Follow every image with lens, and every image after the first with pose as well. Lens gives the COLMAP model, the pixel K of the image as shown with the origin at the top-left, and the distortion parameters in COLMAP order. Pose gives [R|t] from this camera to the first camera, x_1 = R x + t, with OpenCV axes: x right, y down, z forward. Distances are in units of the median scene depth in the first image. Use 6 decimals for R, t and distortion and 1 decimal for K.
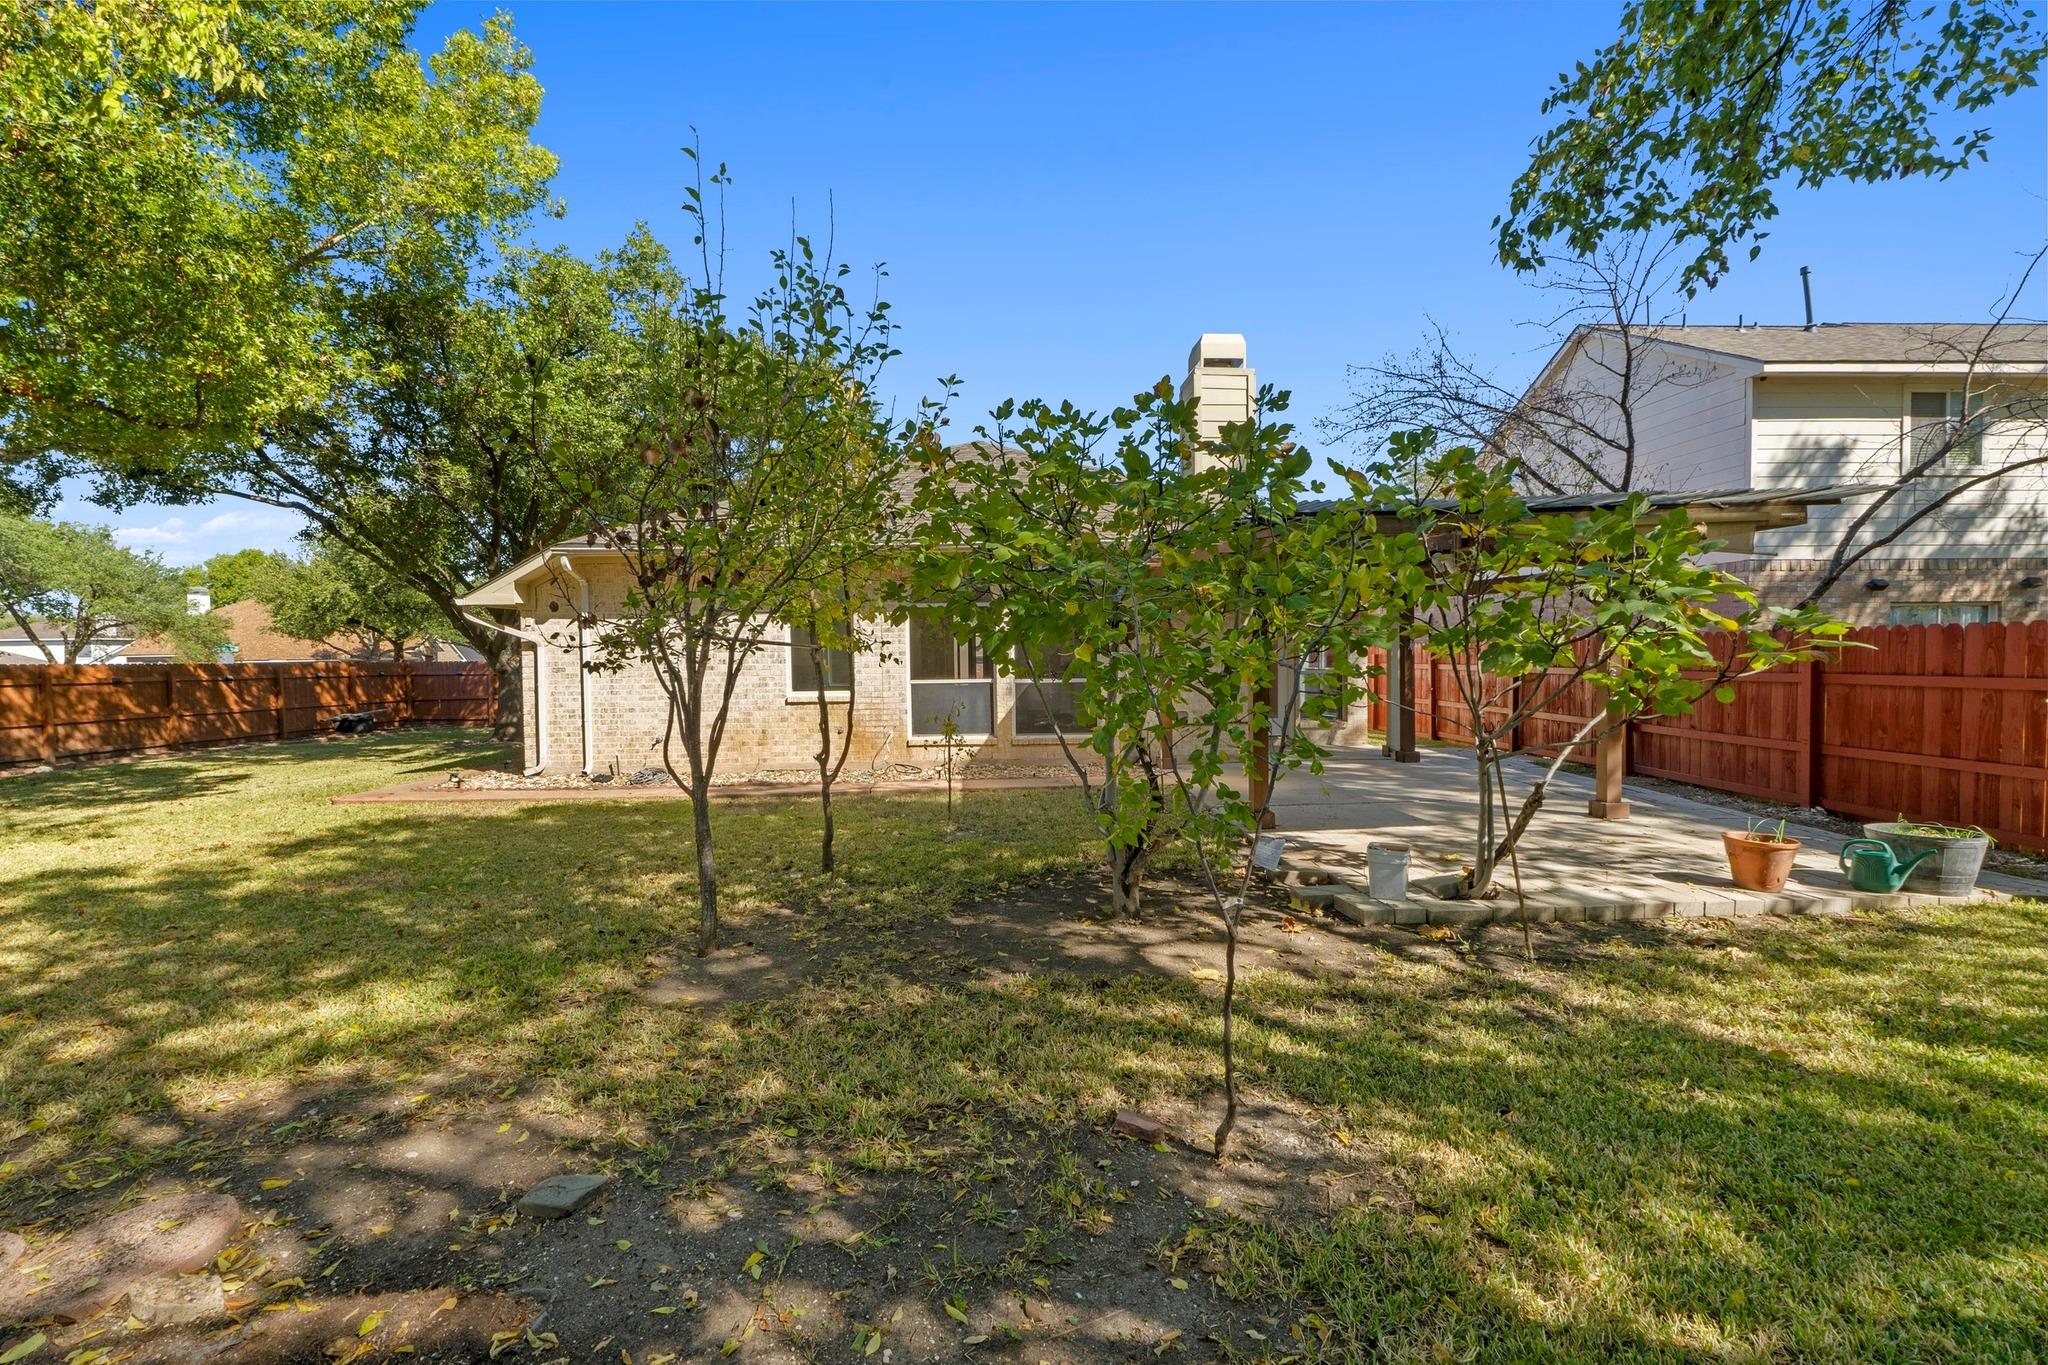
lens RADIAL K [[840.8, 0, 1019.2], [0, 840.8, 705.8], [0, 0, 1]] dist [-0.001935, -0.000324]
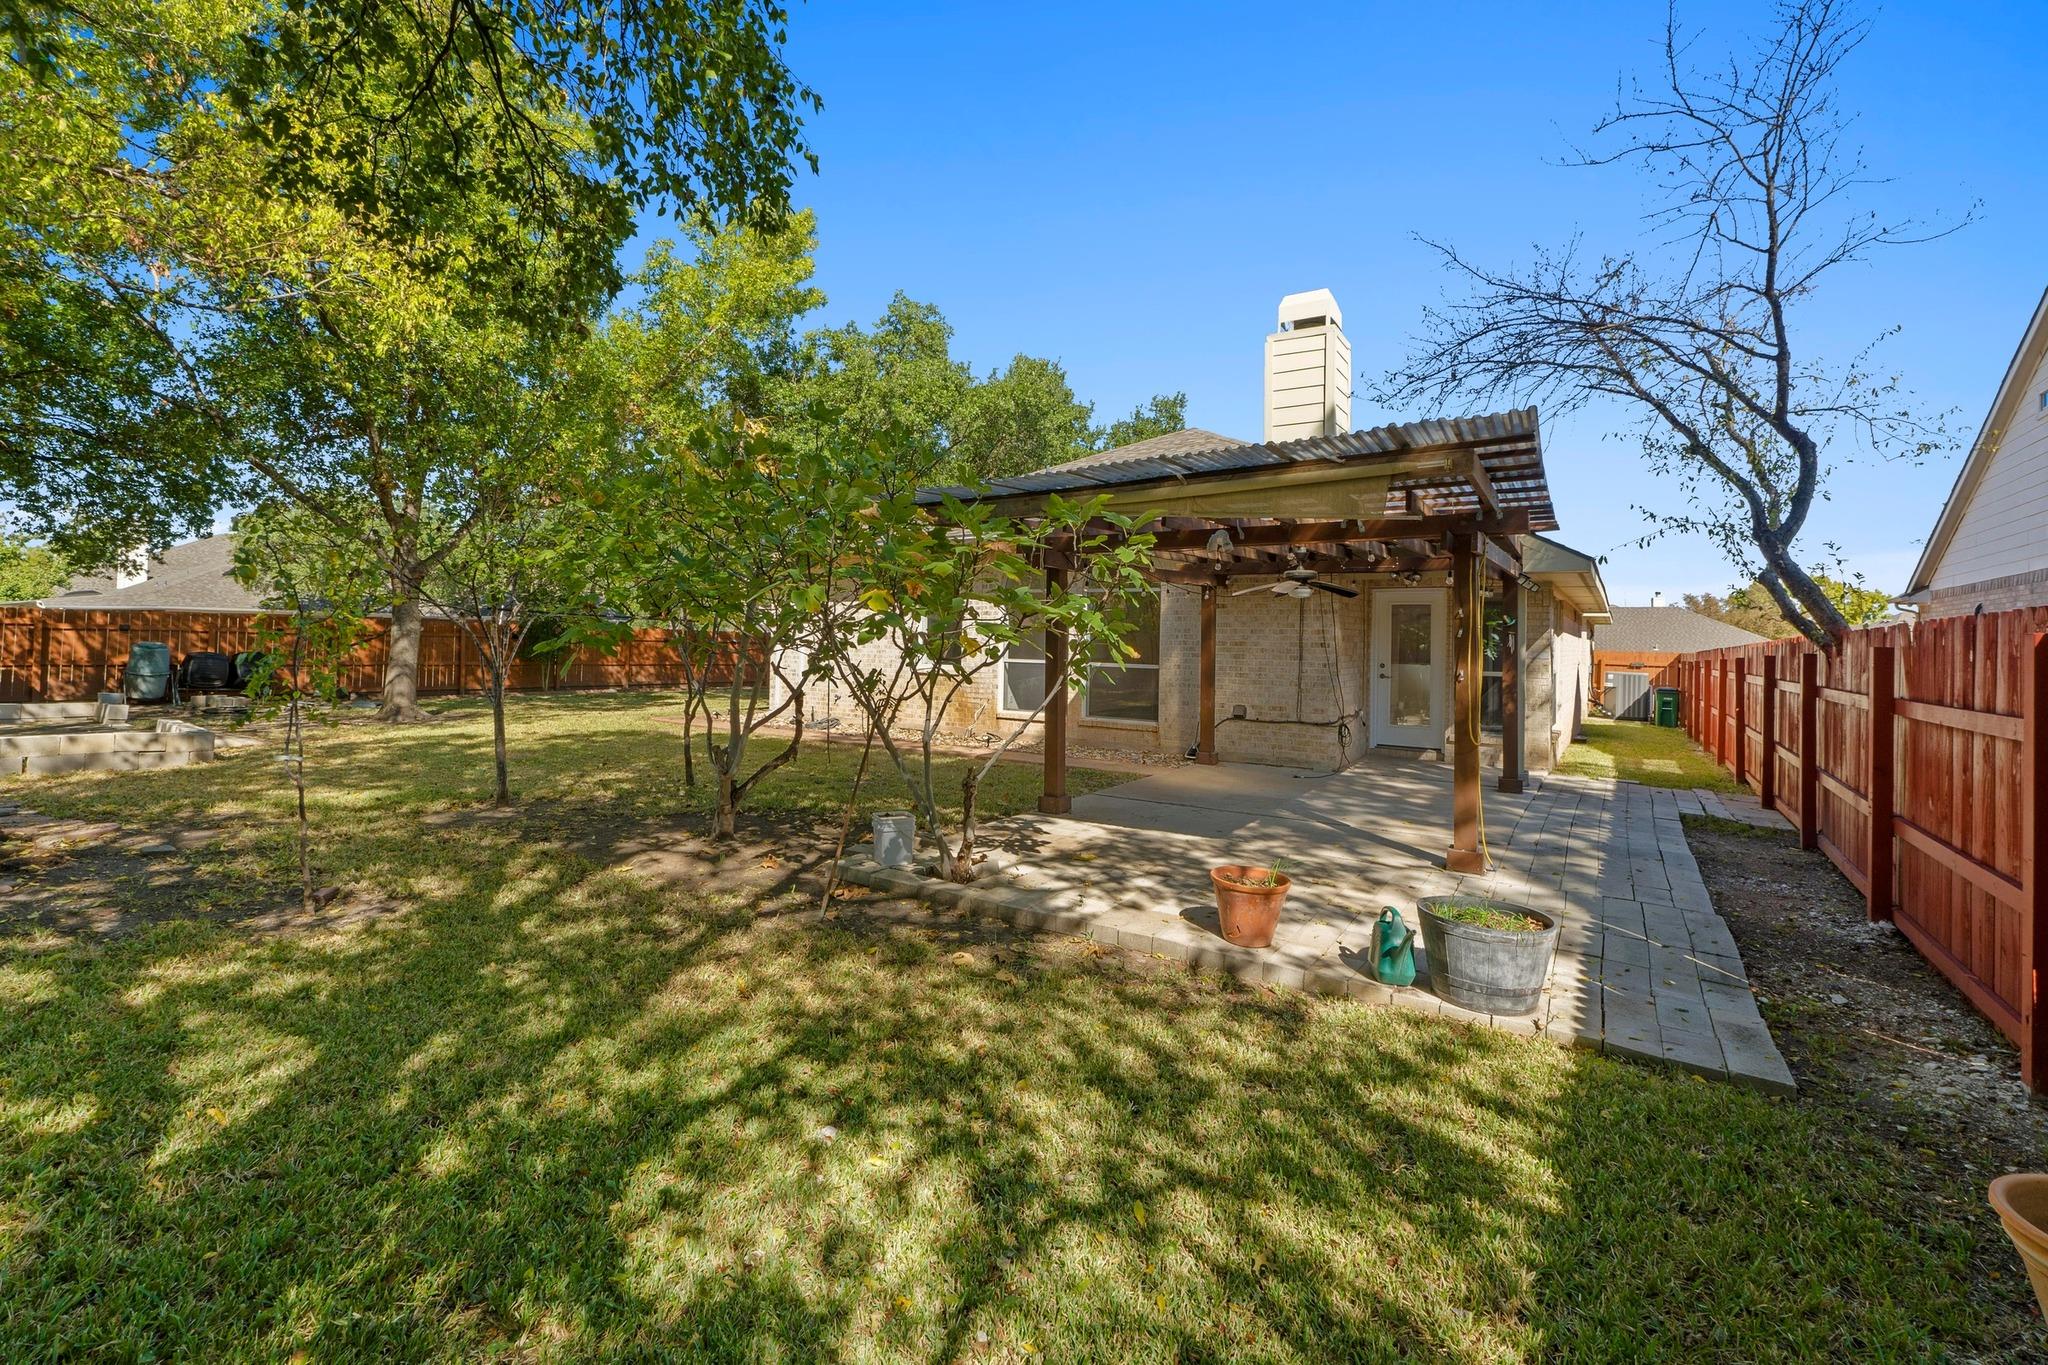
lens RADIAL K [[862.9, 0, 1019.6], [0, 862.9, 675.5], [0, 0, 1]] dist [-0.005895, 0.000407]
pose [[0.815728, 0.056135, -0.575705, 0.544128], [-0.070172, 0.997533, -0.002162, -0.008364], [0.574163, 0.042162, 0.817655, 0.090474]]
